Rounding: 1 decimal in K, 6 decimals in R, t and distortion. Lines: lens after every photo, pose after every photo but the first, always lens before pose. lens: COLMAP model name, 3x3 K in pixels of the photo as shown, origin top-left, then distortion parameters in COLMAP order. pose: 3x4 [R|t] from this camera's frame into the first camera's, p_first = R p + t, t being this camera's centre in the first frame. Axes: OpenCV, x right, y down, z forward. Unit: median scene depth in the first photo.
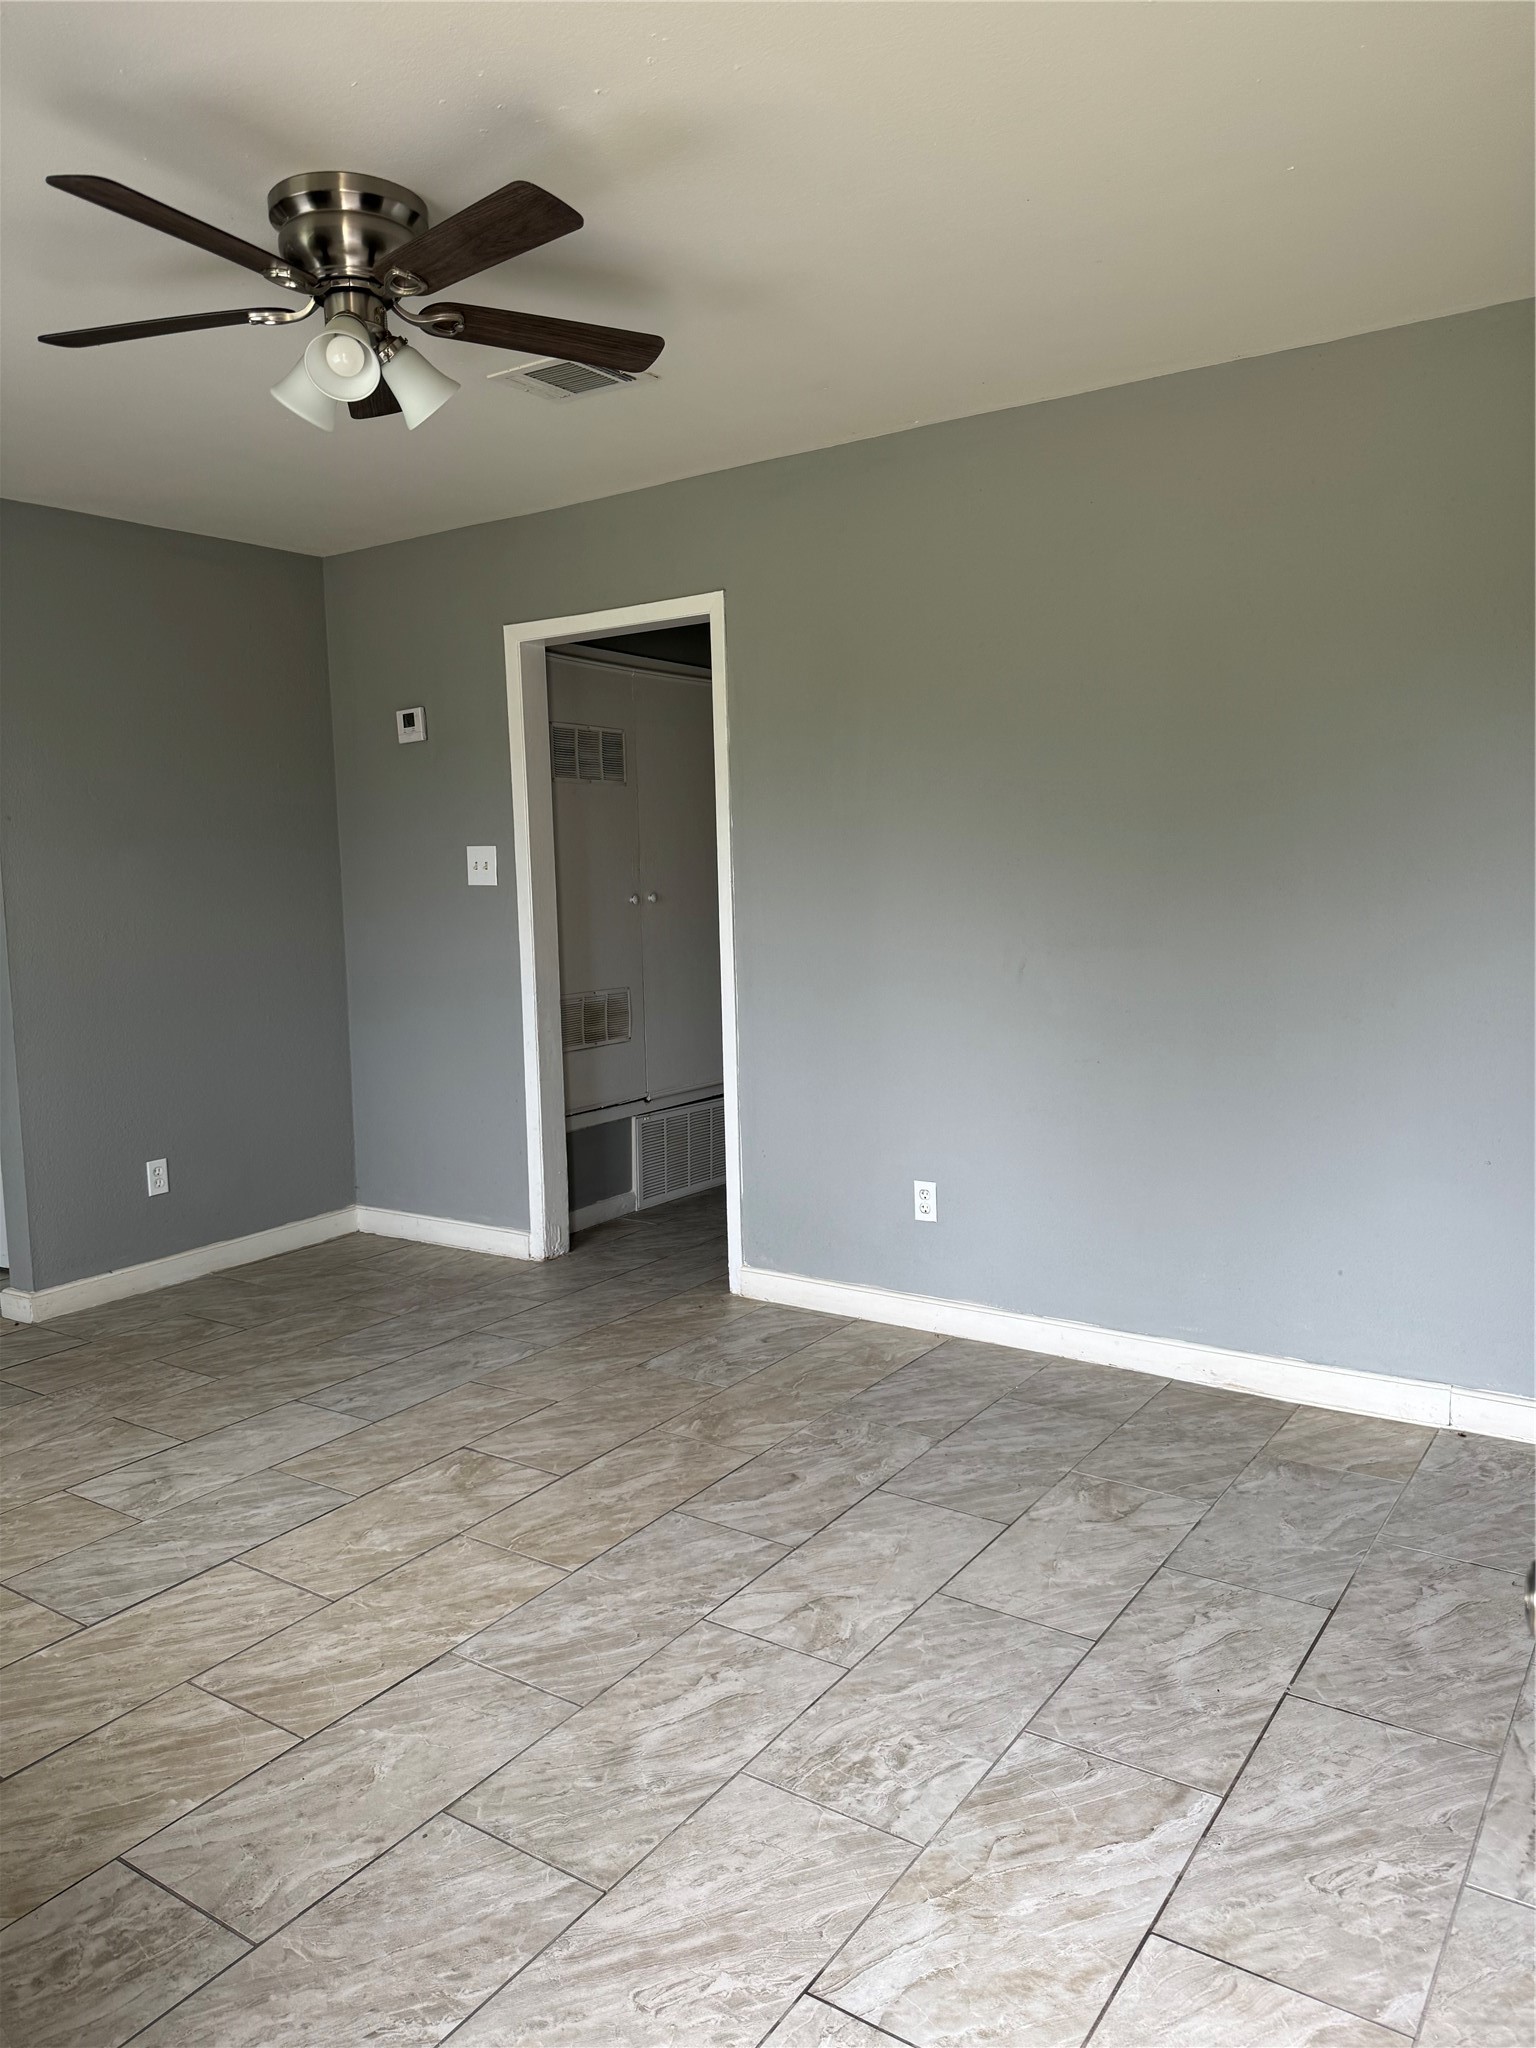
lens RADIAL K [[1460.0, 0, 768.0], [0, 1460.0, 1024.0], [0, 0, 1]] dist [0.003069, -0.001968]
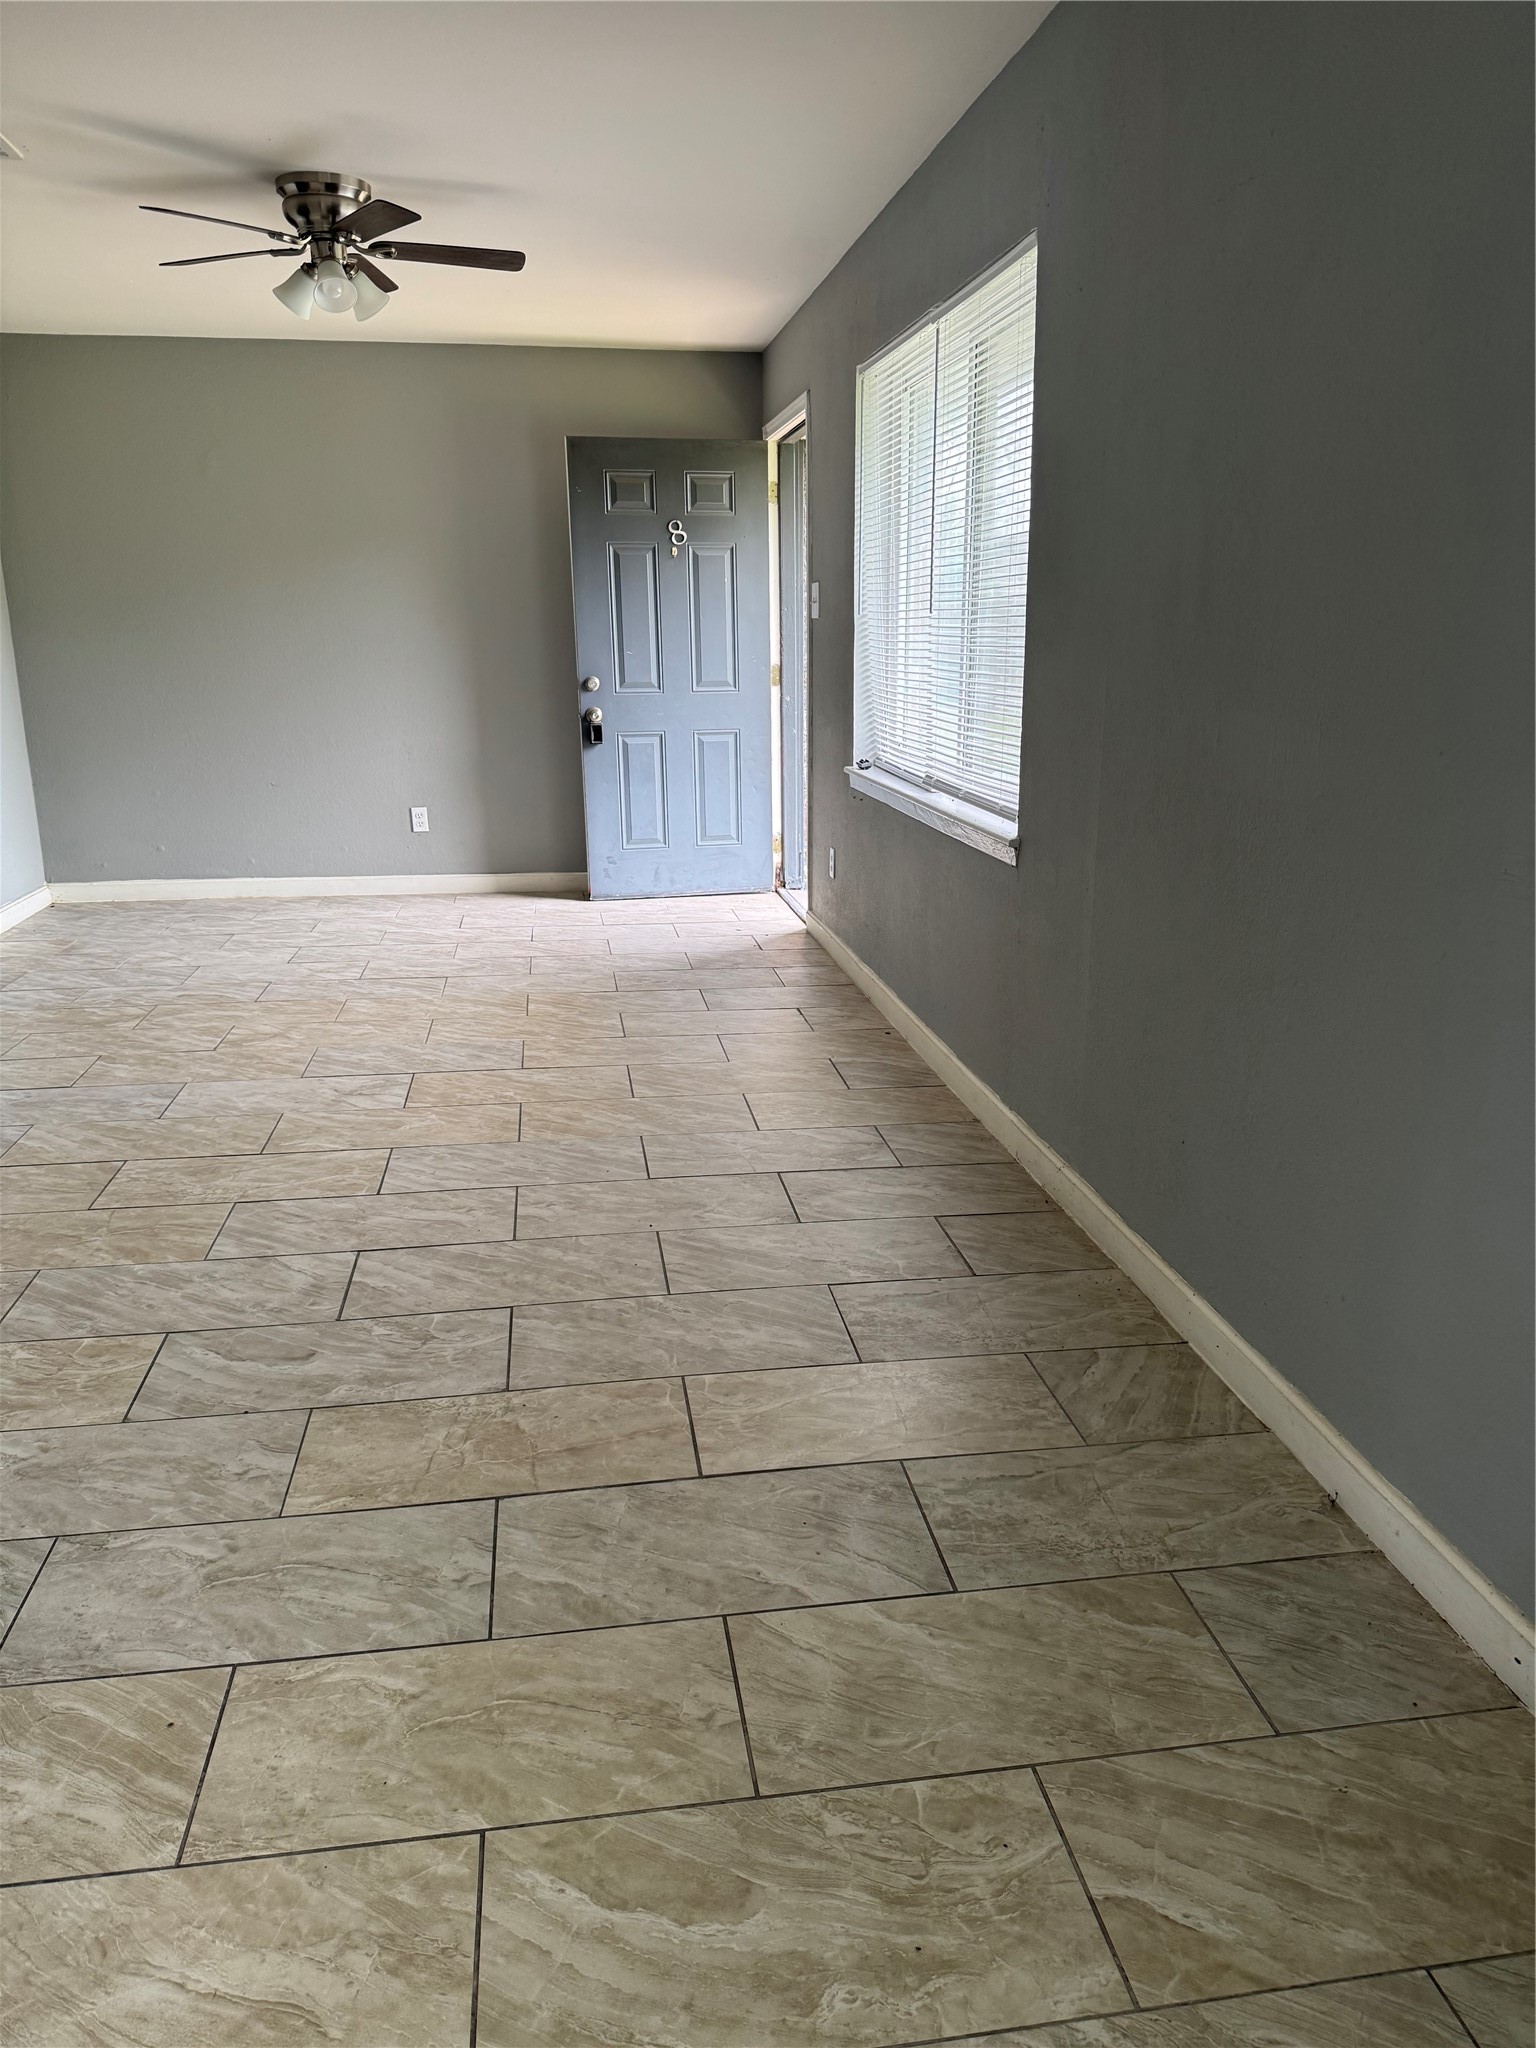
lens RADIAL K [[1460.0, 0, 768.0], [0, 1460.0, 1024.0], [0, 0, 1]] dist [0.003069, -0.001968]
pose [[-0.681932, -0.160398, 0.713611, -1.651126], [0.101529, 0.945454, 0.309530, -0.095075], [-0.724334, 0.283531, -0.628450, 1.633115]]
